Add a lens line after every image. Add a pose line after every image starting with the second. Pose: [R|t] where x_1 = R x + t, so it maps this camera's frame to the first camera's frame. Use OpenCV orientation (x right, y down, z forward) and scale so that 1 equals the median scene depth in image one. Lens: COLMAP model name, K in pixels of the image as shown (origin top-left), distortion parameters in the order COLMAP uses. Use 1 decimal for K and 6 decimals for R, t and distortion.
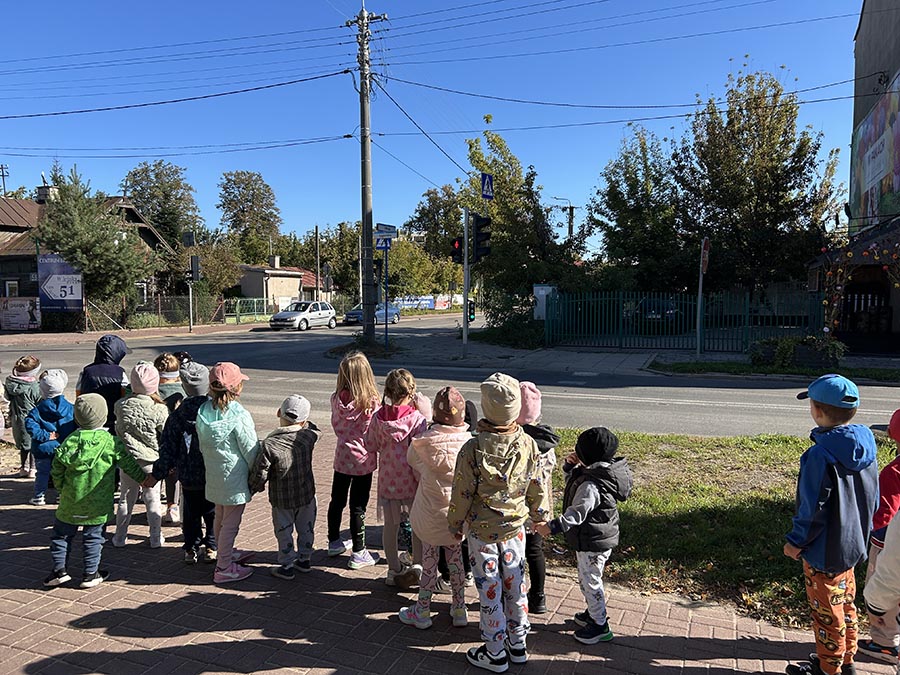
lens RADIAL K [[677.2, 0, 450.0], [0, 677.2, 337.5], [0, 0, 1]] dist [0.090111, -0.153272]
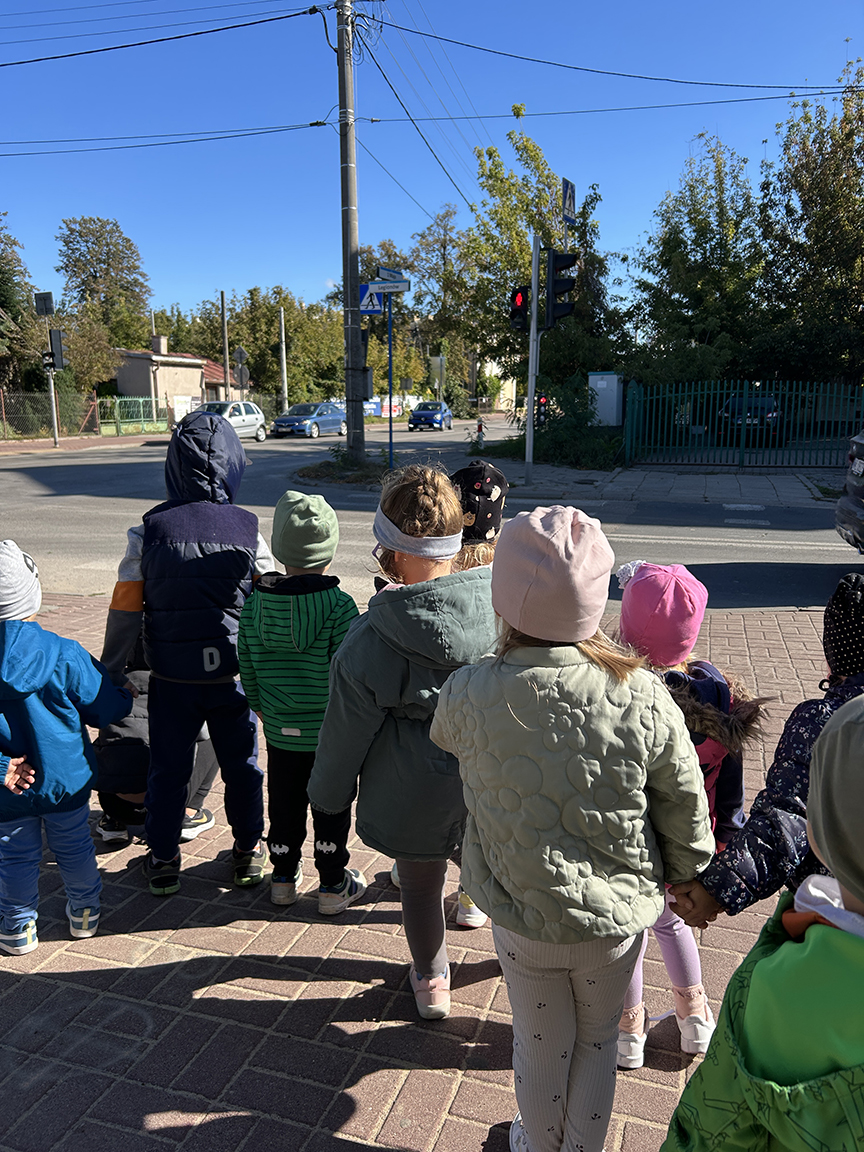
lens RADIAL K [[878.8, 0, 436.4], [0, 878.8, 574.3], [0, 0, 1]] dist [0.010324, 0.006261]
pose [[0.997091, -0.013222, 0.075059, -0.067709], [0.003200, 0.991231, 0.132103, 0.002877], [-0.076148, -0.131479, 0.988390, 0.093765]]
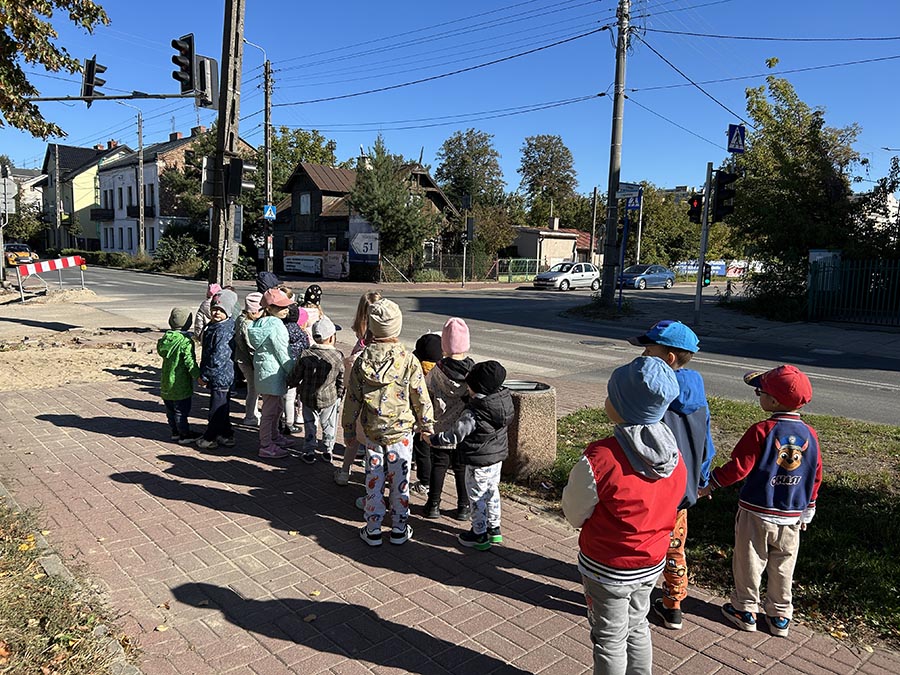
lens RADIAL K [[677.2, 0, 450.0], [0, 677.2, 337.5], [0, 0, 1]] dist [0.090111, -0.153272]
pose [[0.905962, 0.078064, -0.416100, 0.058227], [-0.055664, 0.996285, 0.065717, 0.002122], [0.419684, -0.036375, 0.906941, -0.003892]]
